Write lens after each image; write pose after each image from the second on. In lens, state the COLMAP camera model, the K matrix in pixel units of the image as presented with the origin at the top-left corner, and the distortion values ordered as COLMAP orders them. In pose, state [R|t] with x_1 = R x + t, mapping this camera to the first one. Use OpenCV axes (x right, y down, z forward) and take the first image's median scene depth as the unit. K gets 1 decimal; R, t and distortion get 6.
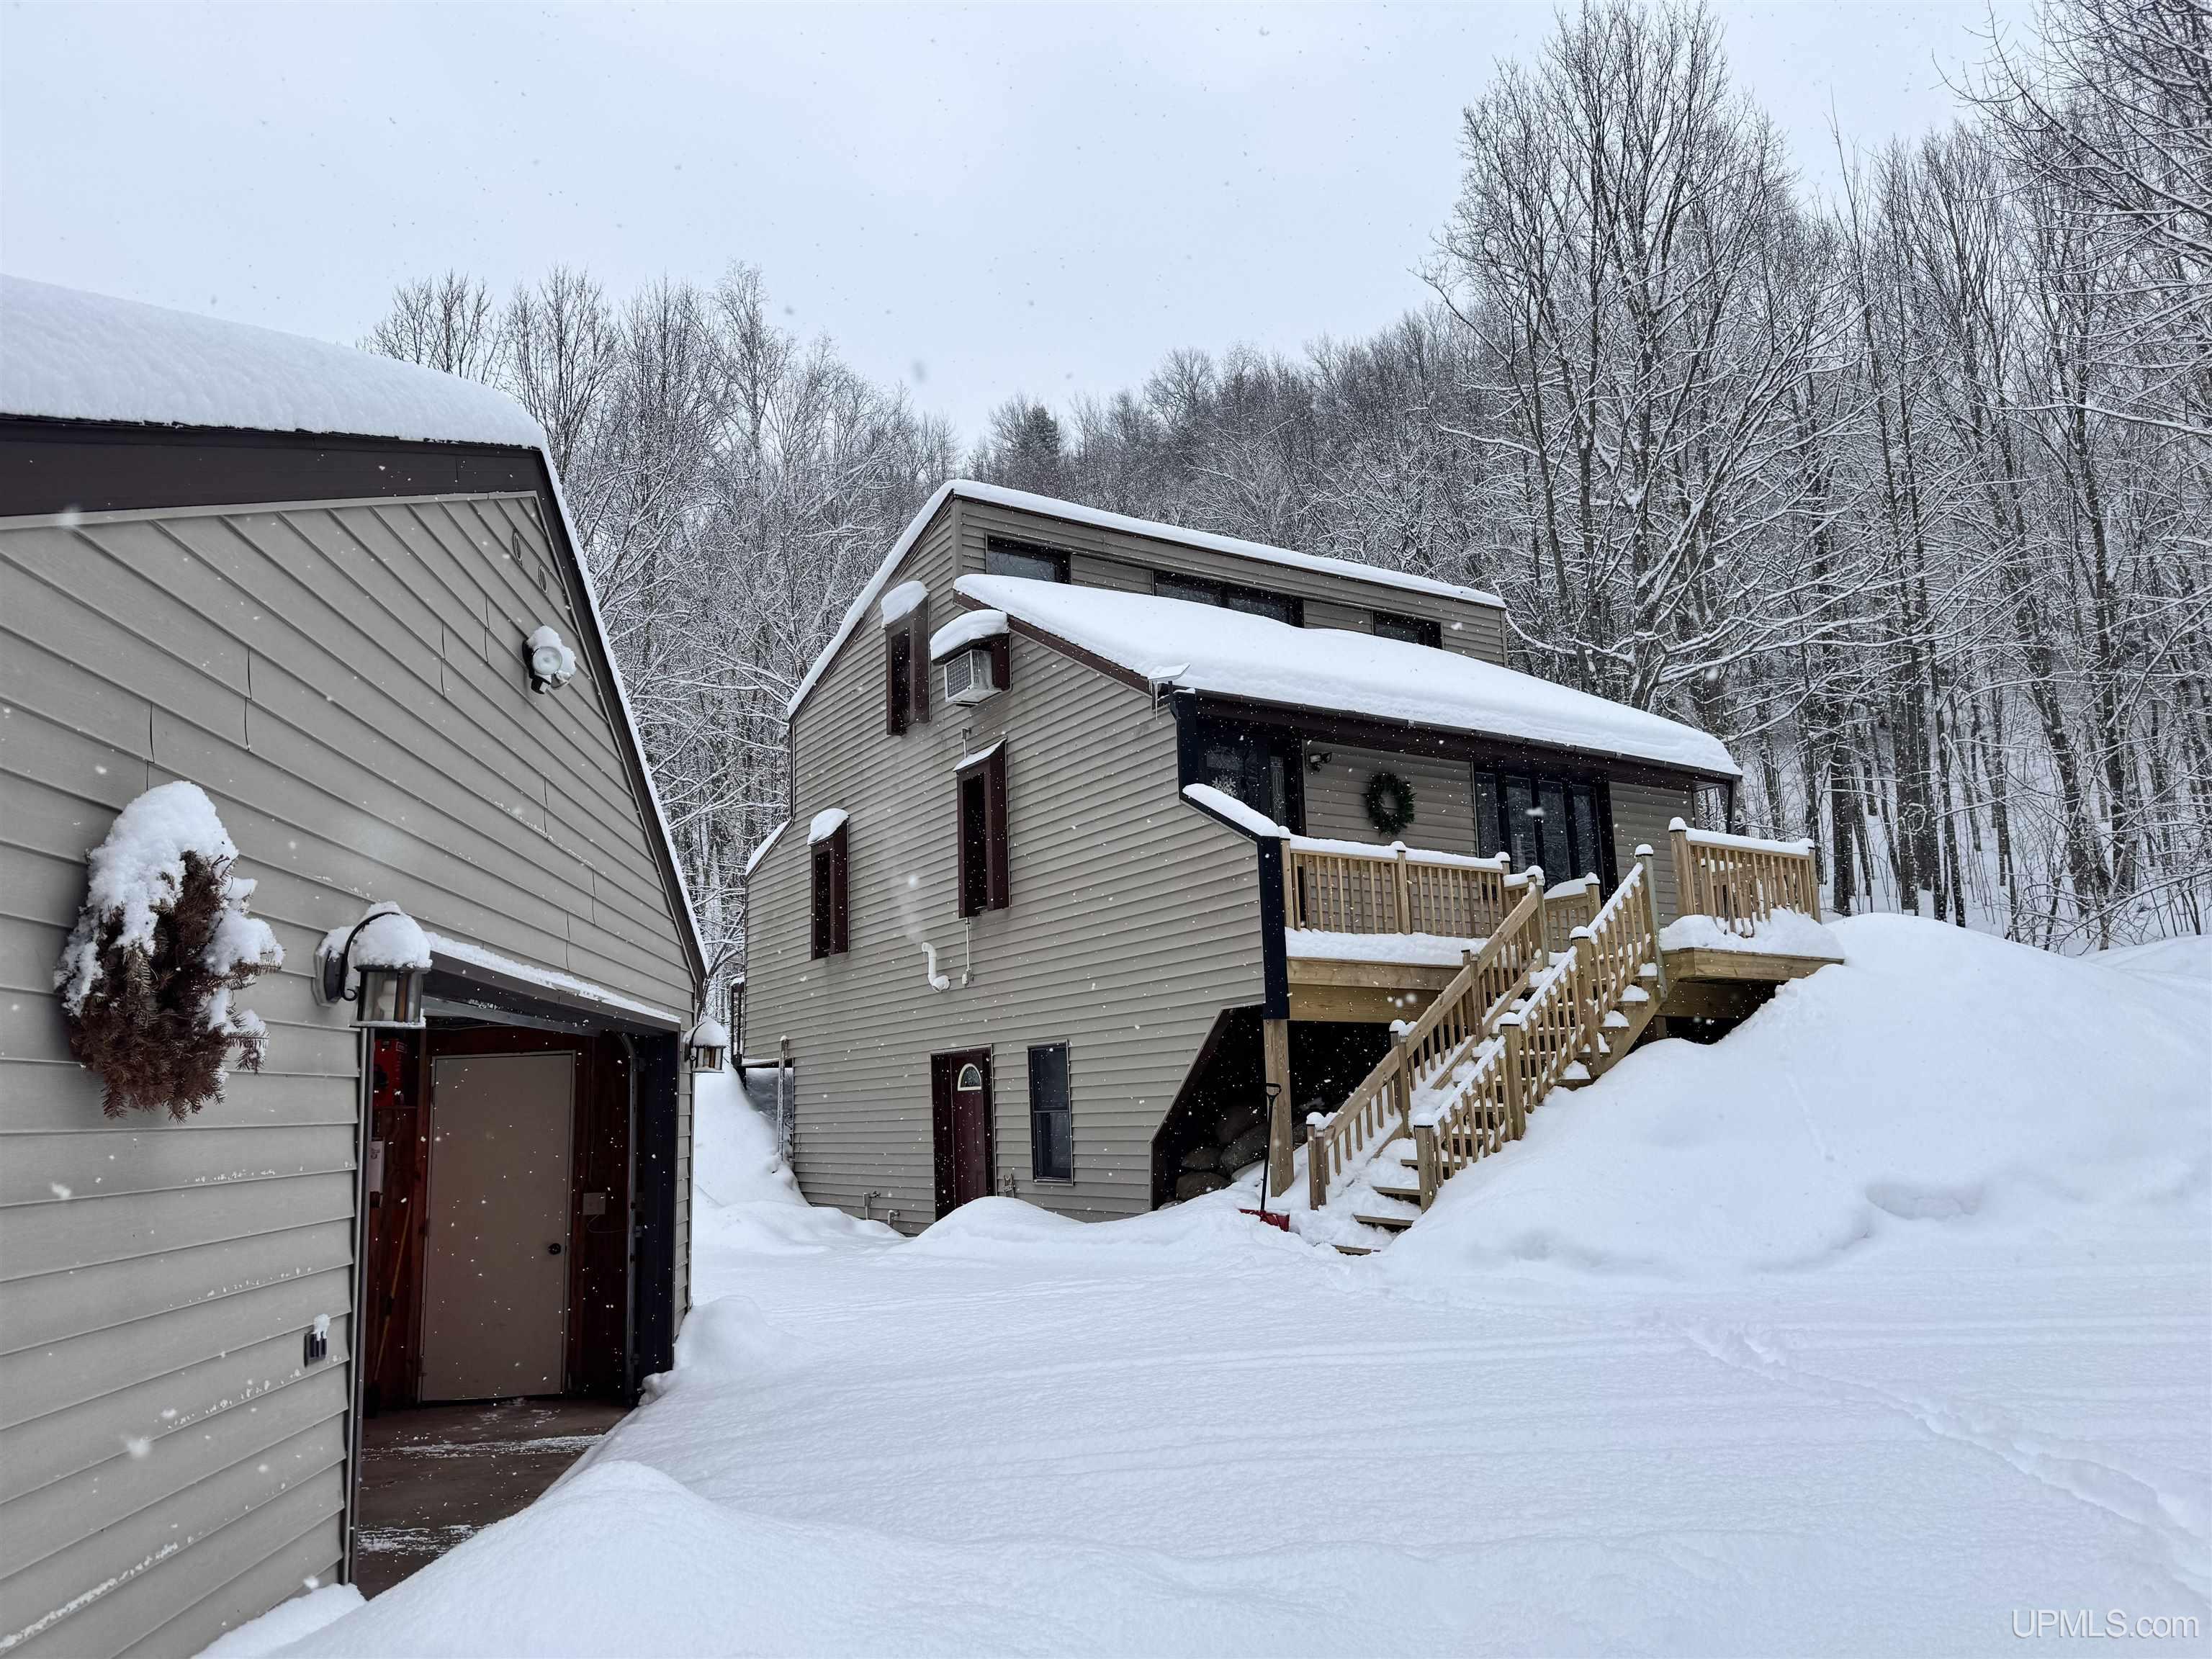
lens RADIAL K [[1518.7, 0, 1057.3], [0, 1518.7, 827.0], [0, 0, 1]] dist [0.152607, -0.265141]
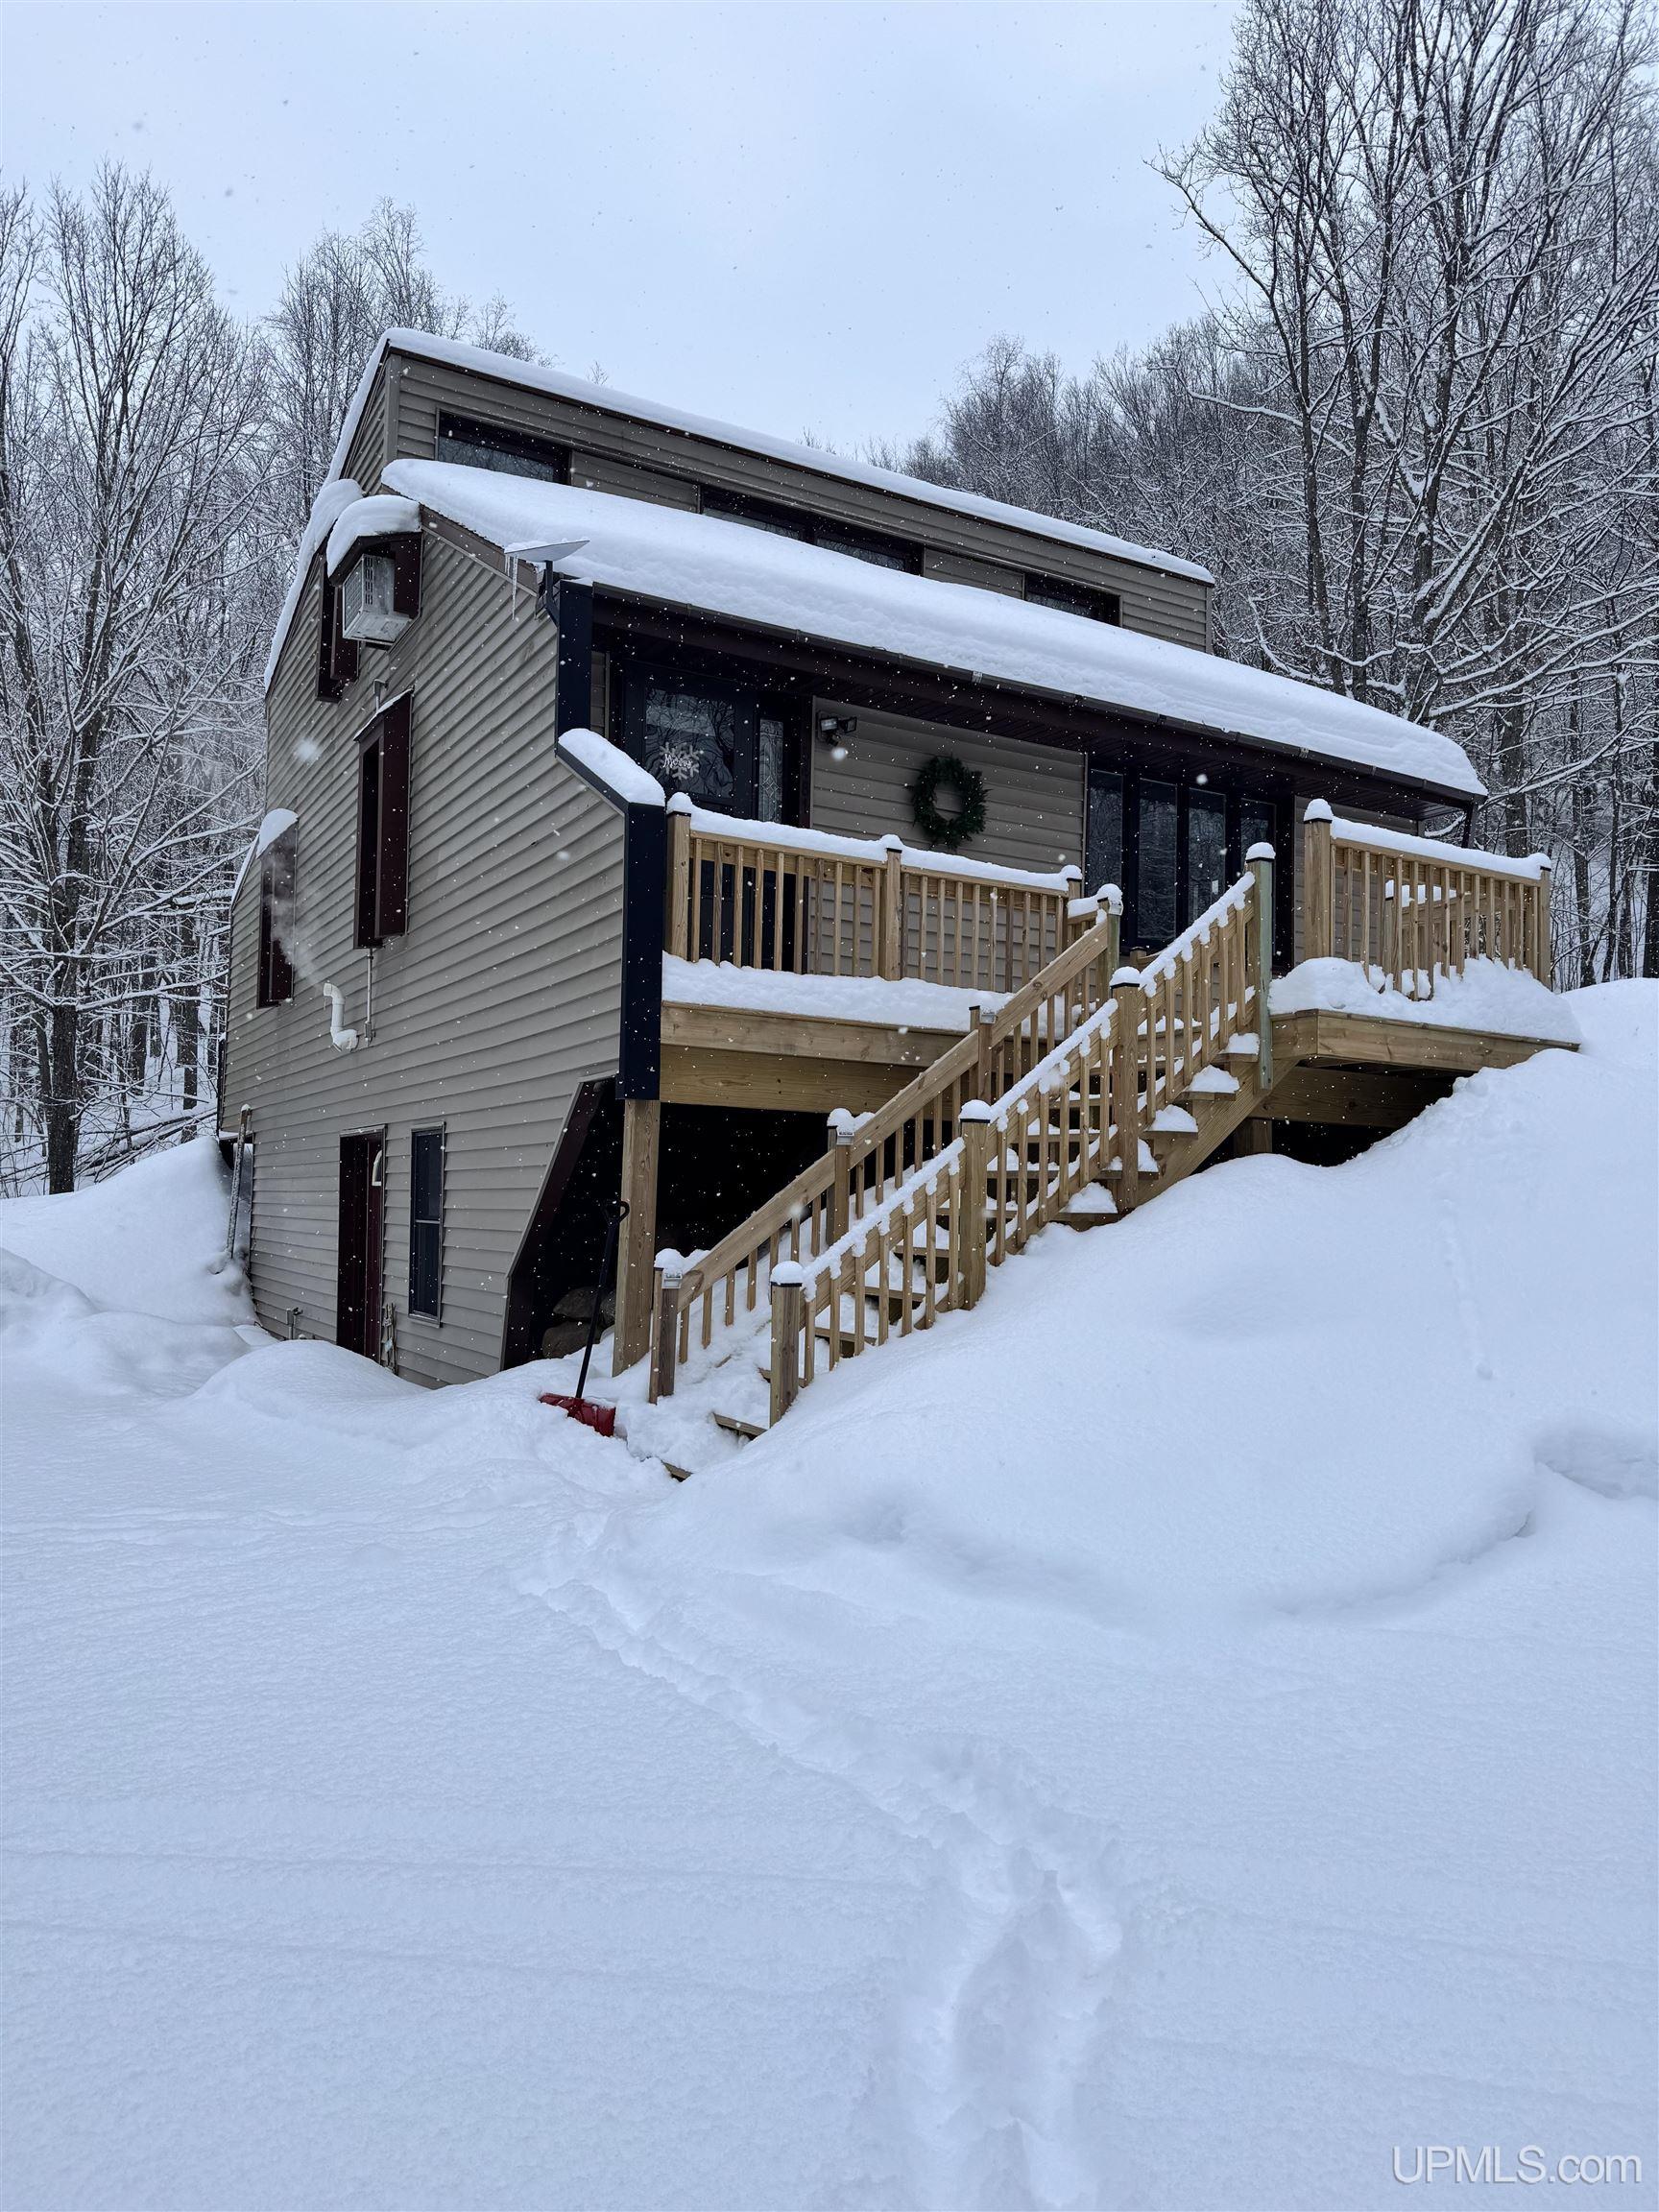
lens RADIAL K [[1518.7, 0, 785.4], [0, 1518.7, 1102.2], [0, 0, 1]] dist [0.152607, -0.265141]
pose [[0.998237, 0.043273, -0.040618, 0.218672], [-0.038111, 0.992015, 0.120224, 0.047270], [0.045496, -0.118465, 0.991915, 0.365665]]
